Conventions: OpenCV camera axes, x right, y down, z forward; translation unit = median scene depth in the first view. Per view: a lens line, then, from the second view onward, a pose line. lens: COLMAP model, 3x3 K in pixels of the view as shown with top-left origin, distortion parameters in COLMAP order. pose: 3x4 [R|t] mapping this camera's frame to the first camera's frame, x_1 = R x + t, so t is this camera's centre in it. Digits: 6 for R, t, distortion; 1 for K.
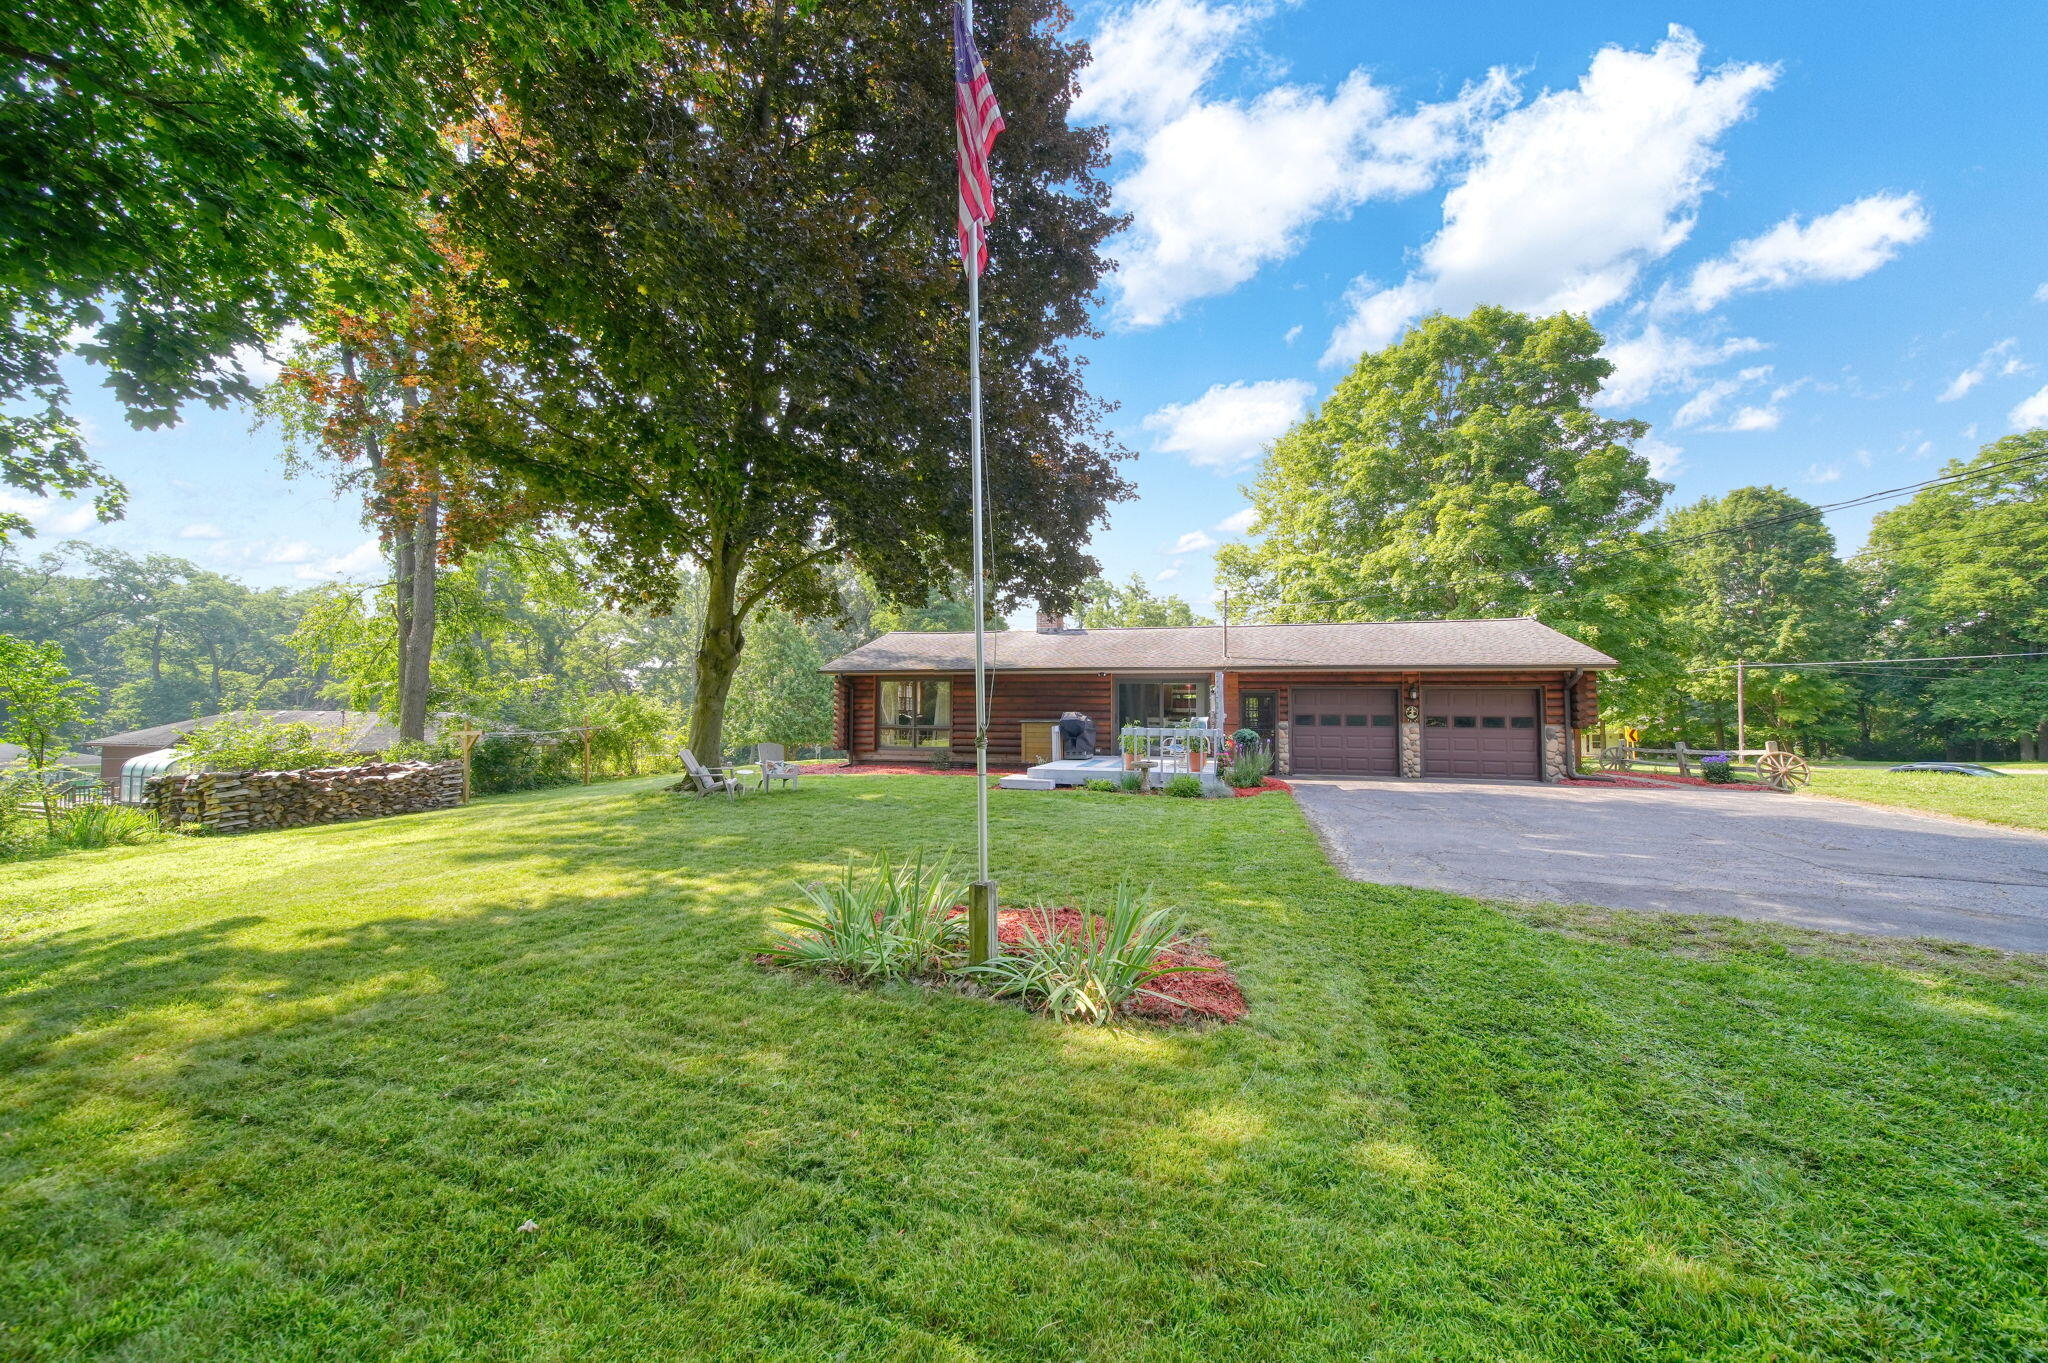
lens RADIAL K [[716.8, 0, 1024.0], [0, 716.8, 681.5], [0, 0, 1]] dist [0.000033, 0.000024]
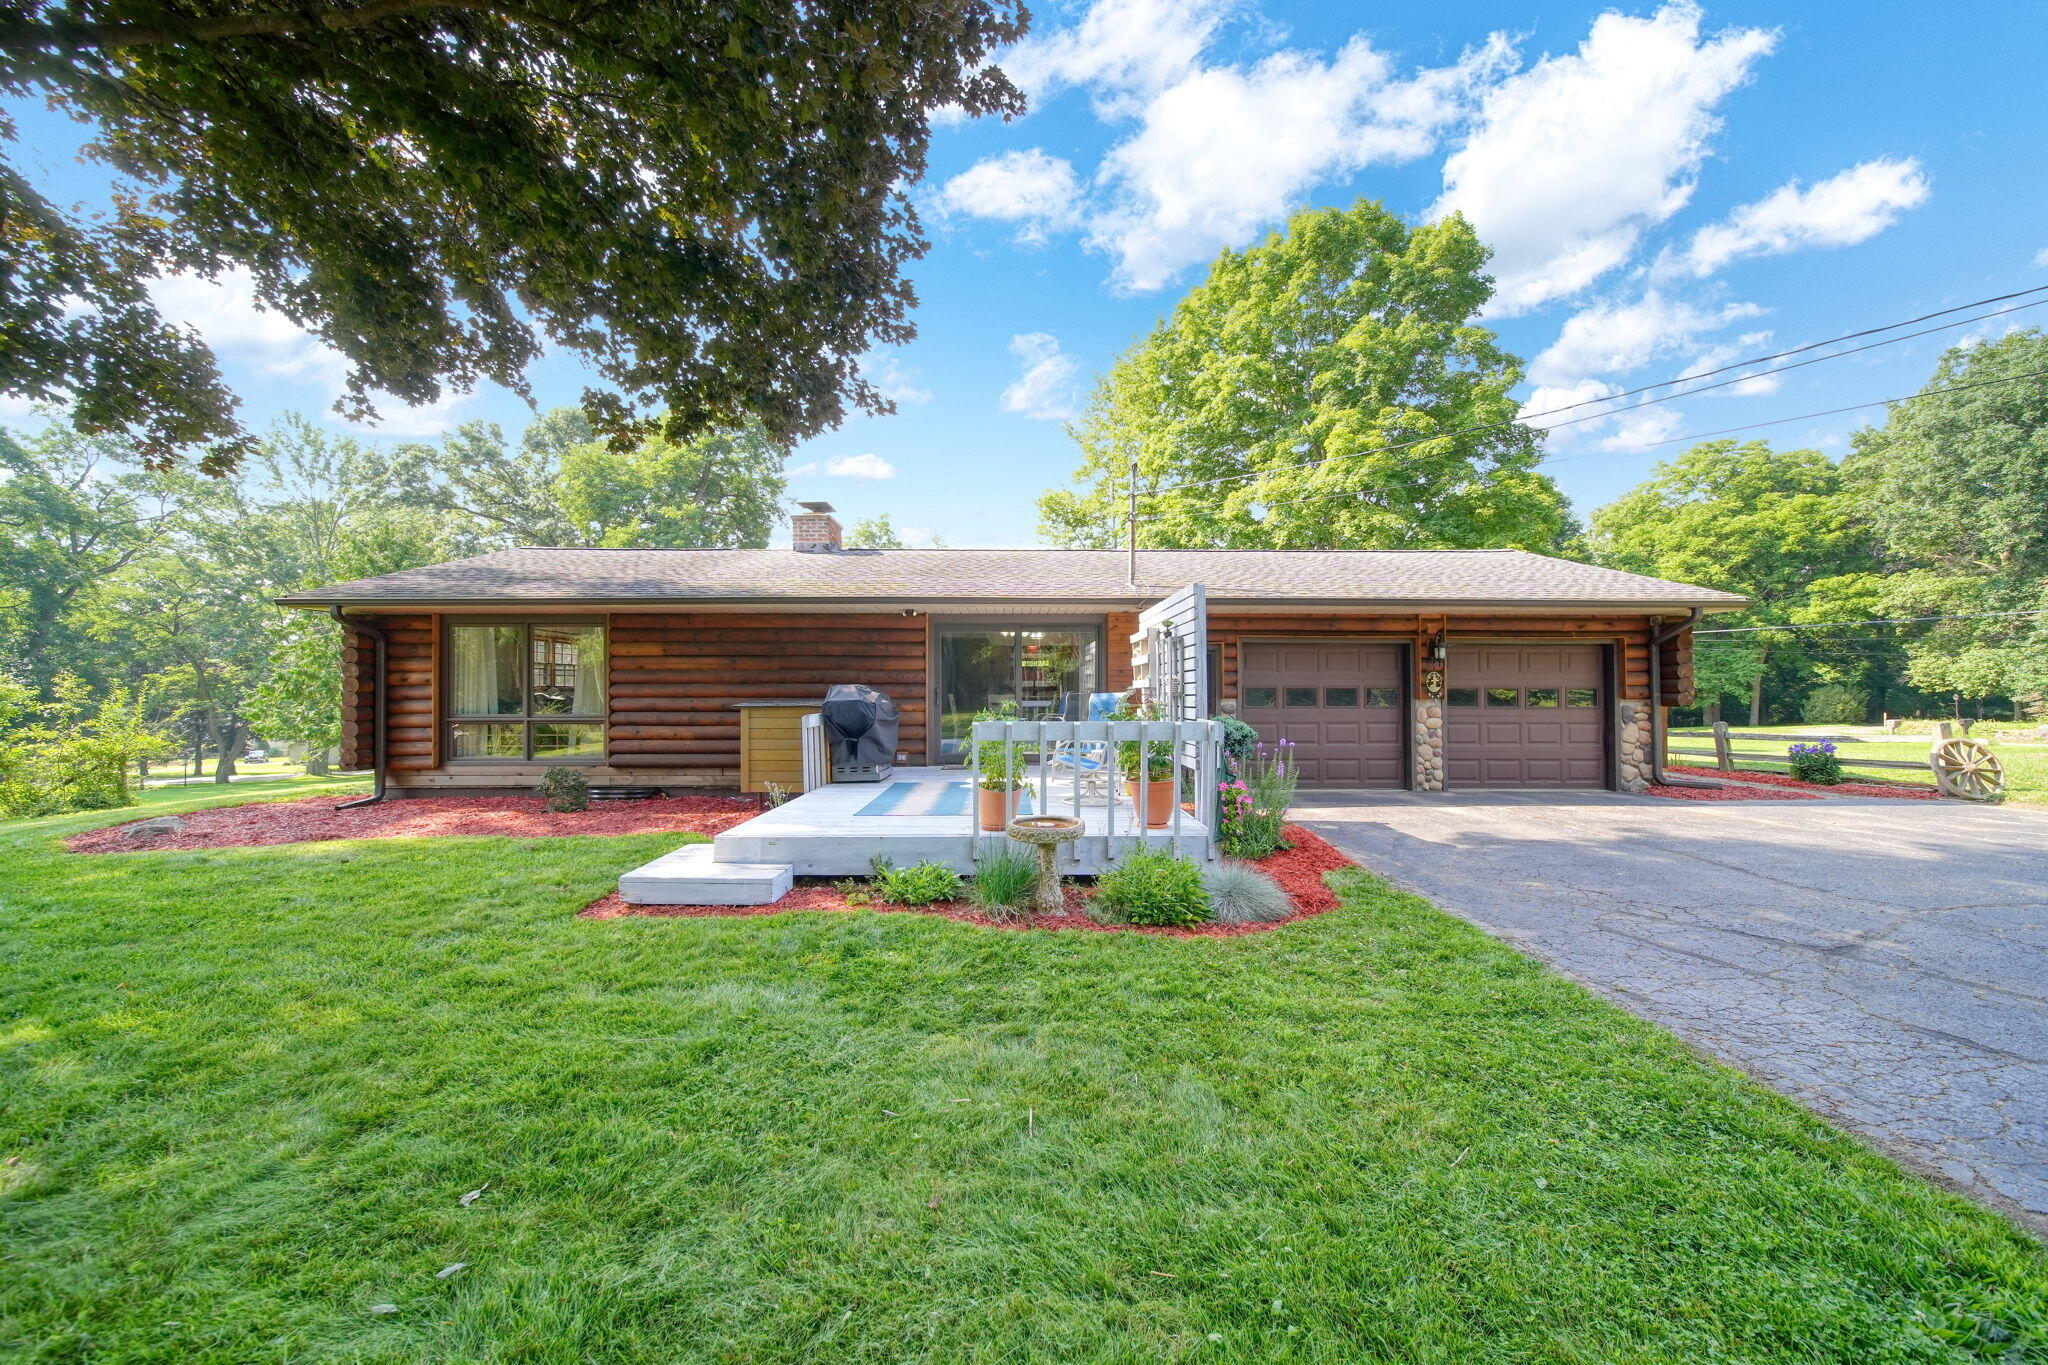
lens RADIAL K [[716.8, 0, 1024.0], [0, 716.8, 682.5], [0, 0, 1]] dist [0.000033, 0.000024]
pose [[0.960591, -0.004174, 0.277934, 0.030063], [-0.004641, 0.999507, 0.031052, 0.016636], [-0.277926, -0.031118, 0.960098, 0.328941]]
